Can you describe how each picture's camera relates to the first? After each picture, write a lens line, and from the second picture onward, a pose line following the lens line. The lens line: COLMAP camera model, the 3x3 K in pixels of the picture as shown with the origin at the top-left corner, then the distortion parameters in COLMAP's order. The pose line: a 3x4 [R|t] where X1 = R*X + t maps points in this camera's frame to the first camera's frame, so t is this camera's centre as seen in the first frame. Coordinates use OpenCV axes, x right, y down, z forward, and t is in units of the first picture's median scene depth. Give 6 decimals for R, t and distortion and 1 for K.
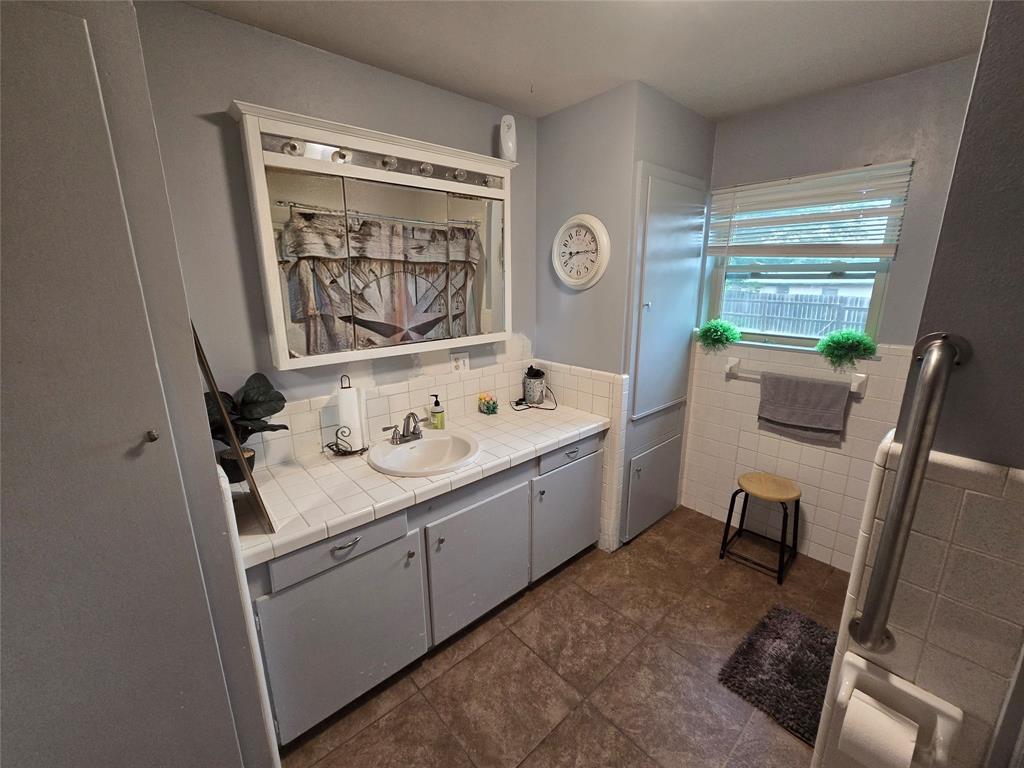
lens RADIAL K [[420.1, 0, 509.1], [0, 420.1, 382.2], [0, 0, 1]] dist [-0.004854, 0.001045]
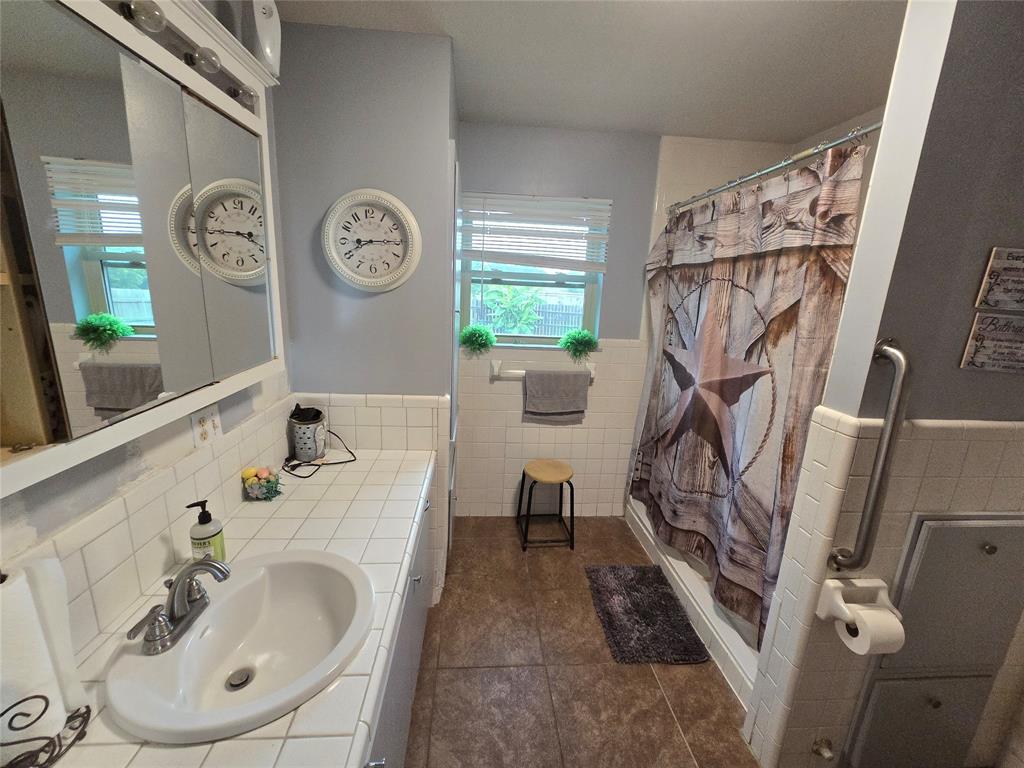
lens RADIAL K [[420.1, 0, 510.3], [0, 420.1, 383.6], [0, 0, 1]] dist [-0.004854, 0.001045]
pose [[0.606671, -0.149842, 0.780703, -0.293861], [0.145659, 0.986401, 0.076133, -0.084581], [-0.781494, 0.067529, 0.620247, 0.372688]]
